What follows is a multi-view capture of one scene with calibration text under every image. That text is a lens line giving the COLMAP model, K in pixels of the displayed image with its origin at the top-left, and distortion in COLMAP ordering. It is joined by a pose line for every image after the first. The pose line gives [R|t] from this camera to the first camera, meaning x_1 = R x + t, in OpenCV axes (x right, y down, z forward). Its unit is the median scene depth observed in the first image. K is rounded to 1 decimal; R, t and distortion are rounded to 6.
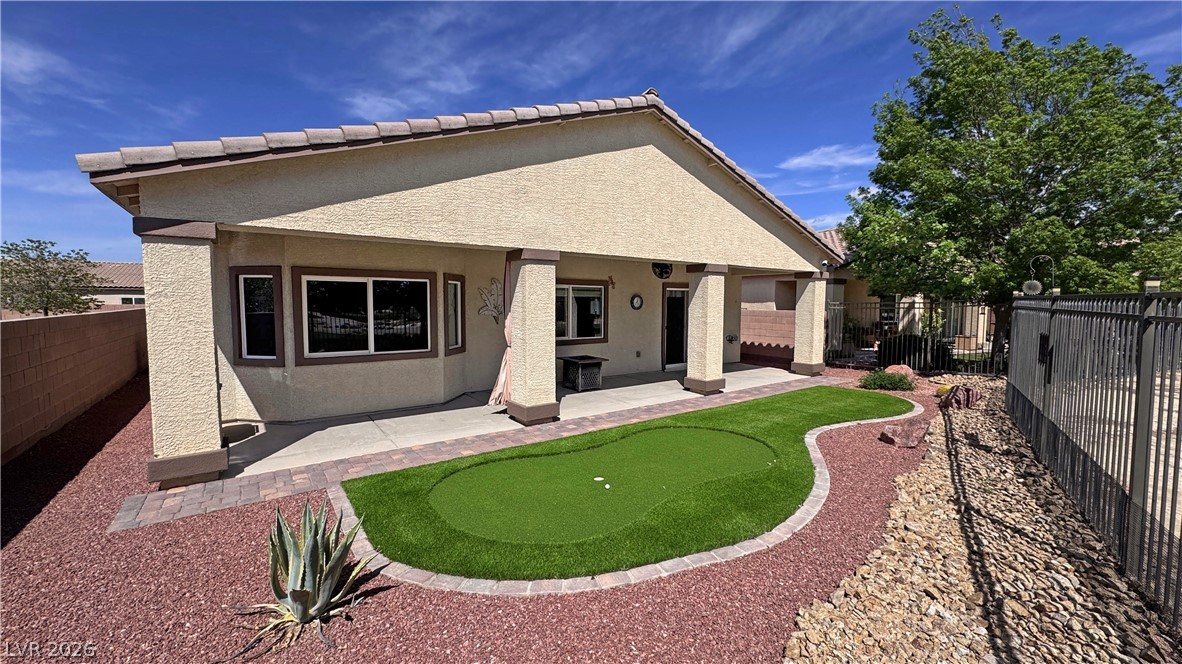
lens RADIAL K [[468.7, 0, 591.9], [0, 468.7, 333.1], [0, 0, 1]] dist [-0.004423, 0.000471]
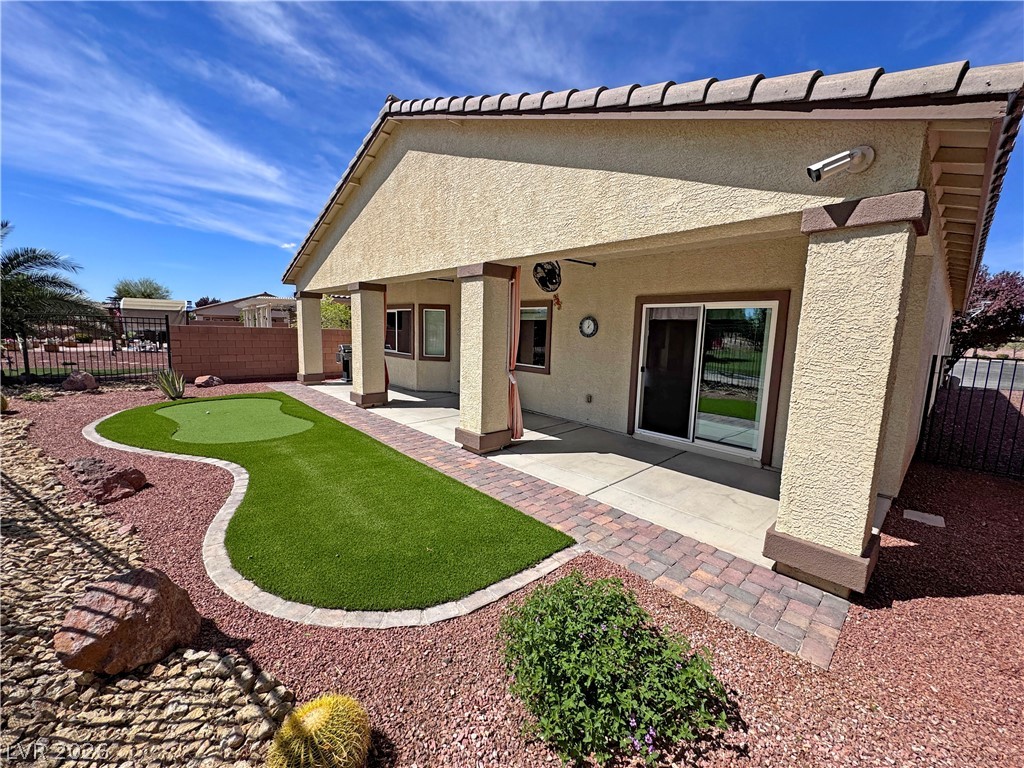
lens RADIAL K [[406.9, 0, 511.0], [0, 406.9, 384.0], [0, 0, 1]] dist [-0.002413, 0.000077]
pose [[0.103153, 0.129010, -0.986264, 1.196824], [-0.097035, 0.988129, 0.119105, -0.069922], [0.989921, 0.083416, 0.114447, 1.363420]]
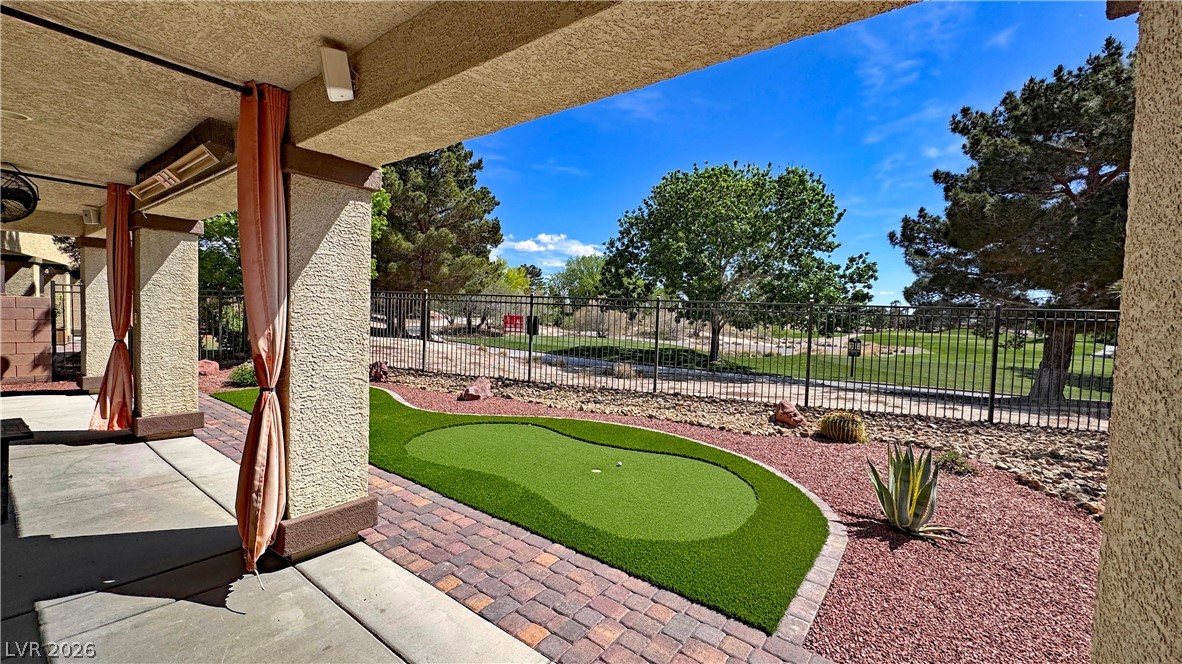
lens RADIAL K [[468.7, 0, 588.8], [0, 468.7, 336.0], [0, 0, 1]] dist [-0.004423, 0.000471]
pose [[-0.282958, -0.064930, 0.956932, -0.660677], [0.029736, 0.996632, 0.076417, -0.038583], [-0.958671, 0.050078, -0.280074, 0.917858]]
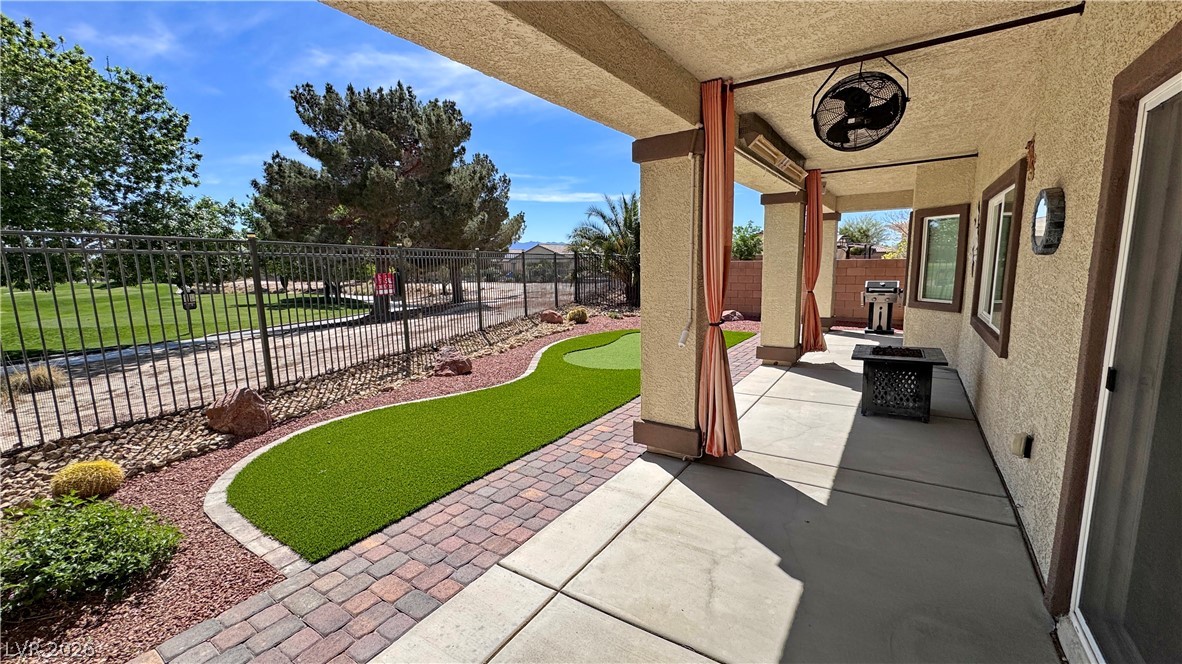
lens RADIAL K [[468.7, 0, 591.8], [0, 468.7, 330.8], [0, 0, 1]] dist [-0.004423, 0.000471]
pose [[-0.939987, 0.061941, -0.335540, 0.642421], [-0.009553, 0.978221, 0.207345, -0.098110], [0.341075, 0.198107, -0.918924, 1.911076]]
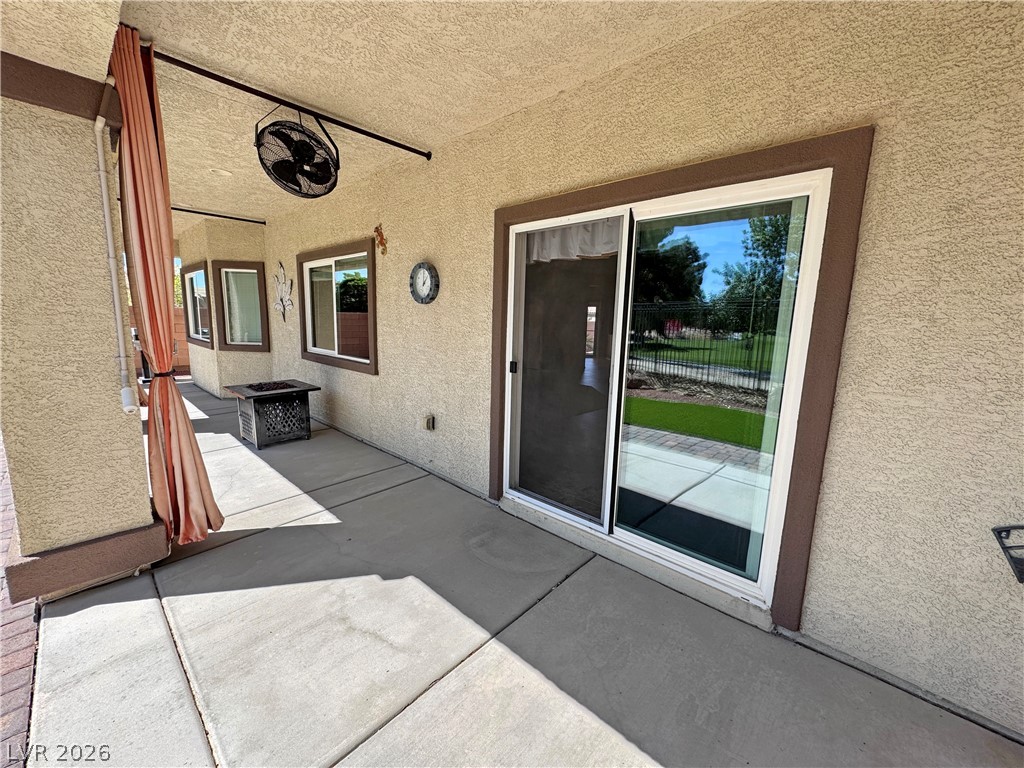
lens RADIAL K [[406.9, 0, 511.0], [0, 406.9, 383.3], [0, 0, 1]] dist [-0.002413, 0.000077]
pose [[0.186558, 0.150826, -0.970798, 0.722518], [-0.097013, 0.986144, 0.134567, -0.062947], [0.977642, 0.069075, 0.198605, 1.684719]]
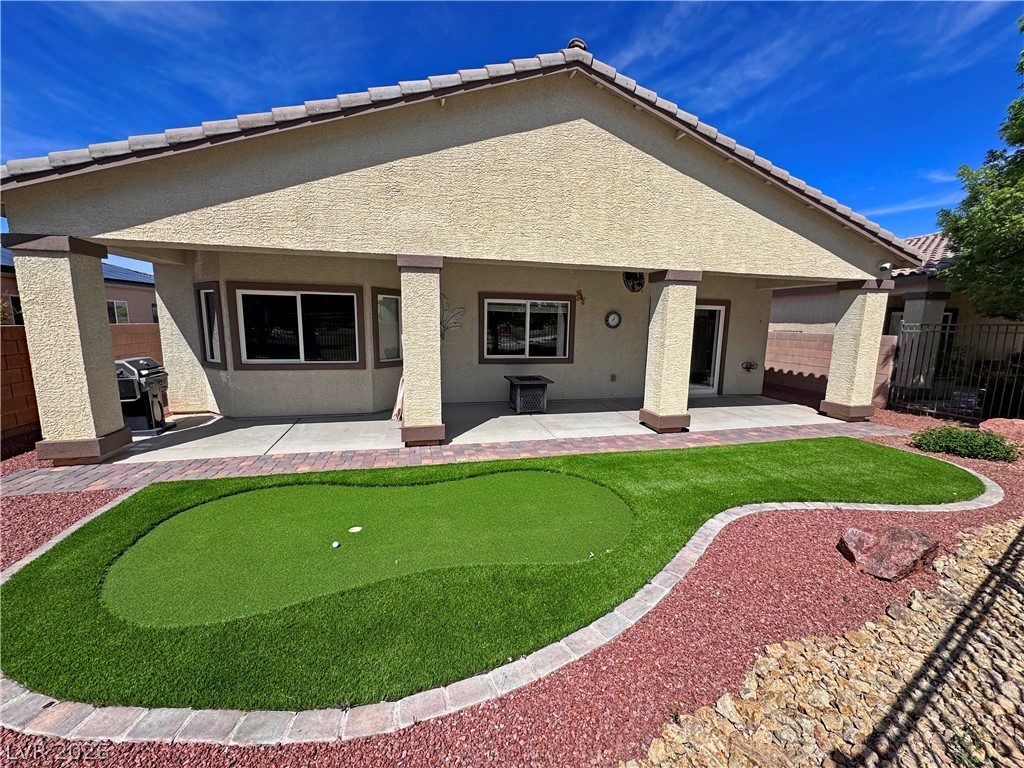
lens RADIAL K [[406.9, 0, 513.2], [0, 406.9, 384.2], [0, 0, 1]] dist [-0.002413, 0.000077]
pose [[0.922743, 0.068766, -0.379232, 0.371705], [-0.037734, 0.995346, 0.088673, -0.008923], [0.383564, -0.067513, 0.921043, 0.338682]]
